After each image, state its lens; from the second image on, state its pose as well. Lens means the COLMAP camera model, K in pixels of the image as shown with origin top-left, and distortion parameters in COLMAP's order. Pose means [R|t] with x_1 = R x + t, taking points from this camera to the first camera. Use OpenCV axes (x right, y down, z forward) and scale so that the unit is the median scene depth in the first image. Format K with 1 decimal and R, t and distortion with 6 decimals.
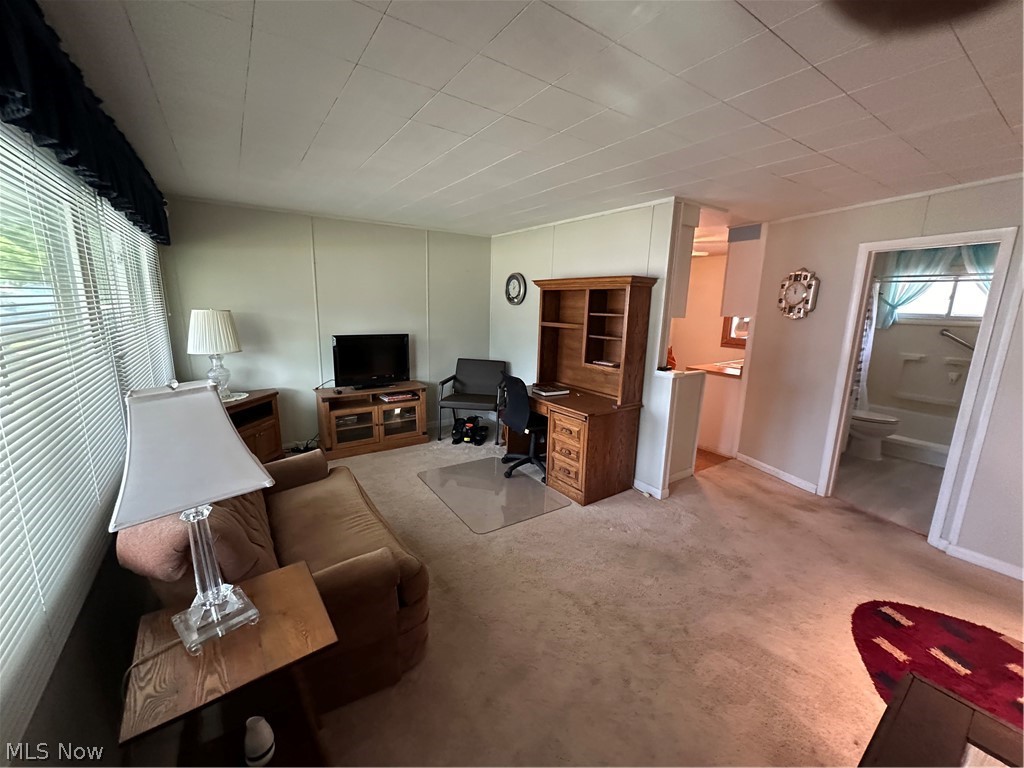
lens RADIAL K [[413.5, 0, 515.5], [0, 413.5, 383.3], [0, 0, 1]] dist [-0.001945, 0.000537]
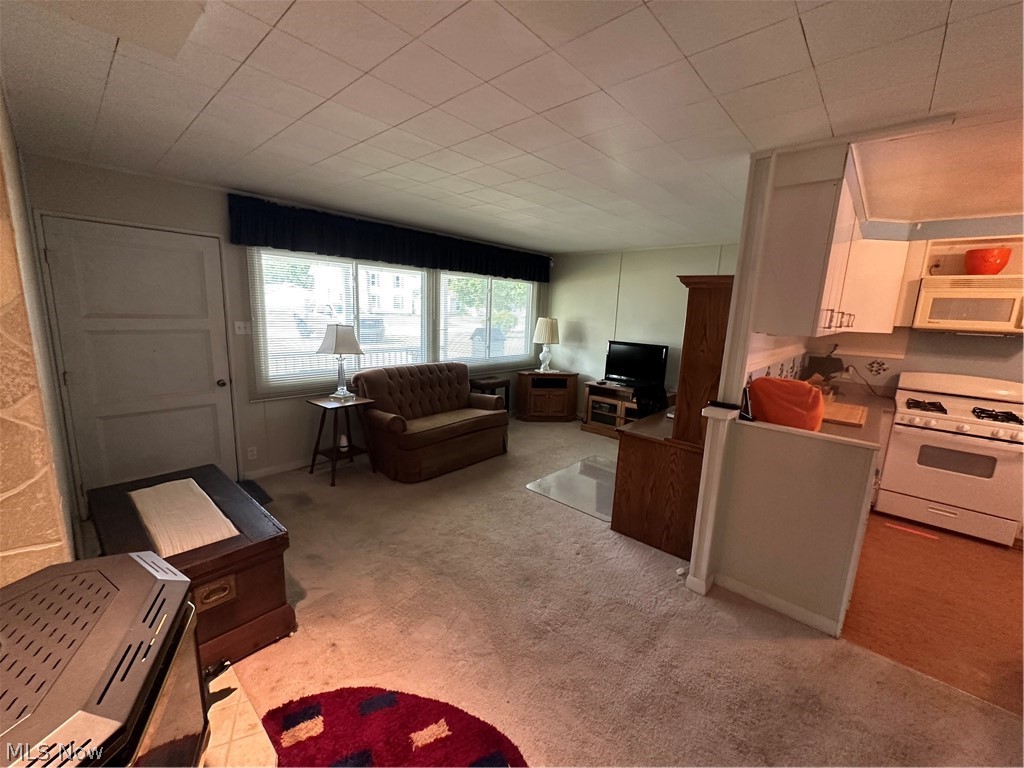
lens RADIAL K [[413.5, 0, 508.1], [0, 413.5, 383.4], [0, 0, 1]] dist [-0.001945, 0.000537]
pose [[0.219413, 0.157260, -0.962874, 0.897340], [-0.223724, 0.968735, 0.107236, -0.061153], [0.949634, 0.191889, 0.247736, 0.463569]]
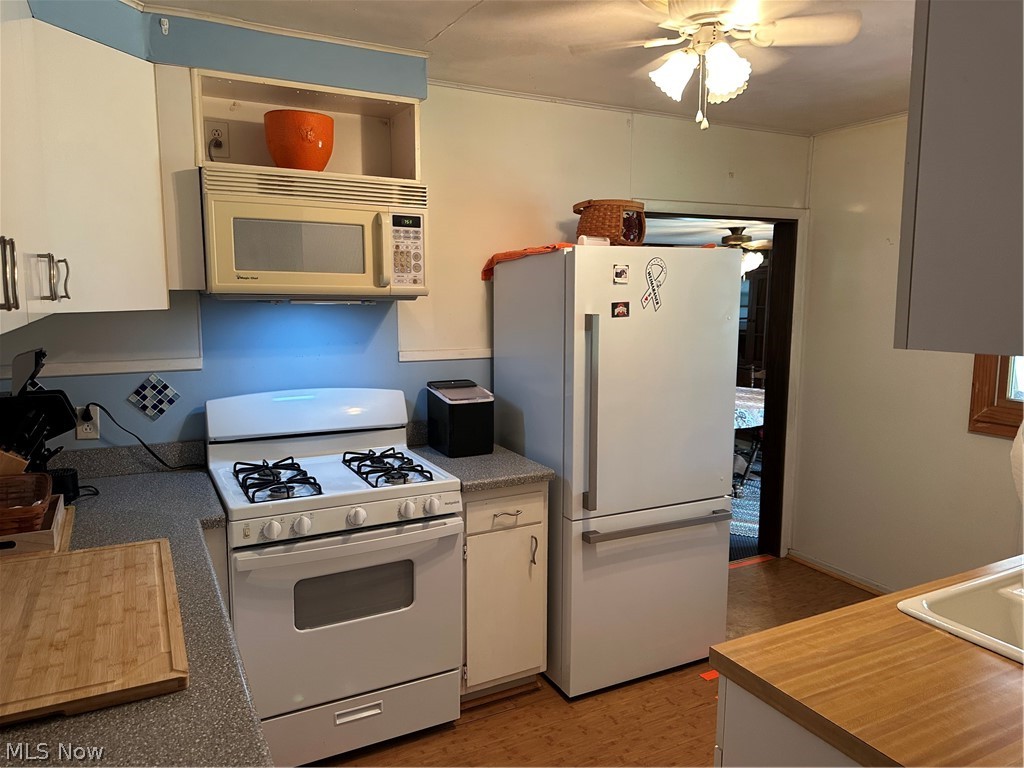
lens RADIAL K [[726.7, 0, 513.9], [0, 726.7, 378.7], [0, 0, 1]] dist [0.061103, -0.069124]
pose [[0.991219, -0.005080, -0.132136, 0.515670], [-0.004948, 0.997137, -0.075455, -0.168300], [0.132141, 0.075446, 0.988356, 0.959340]]
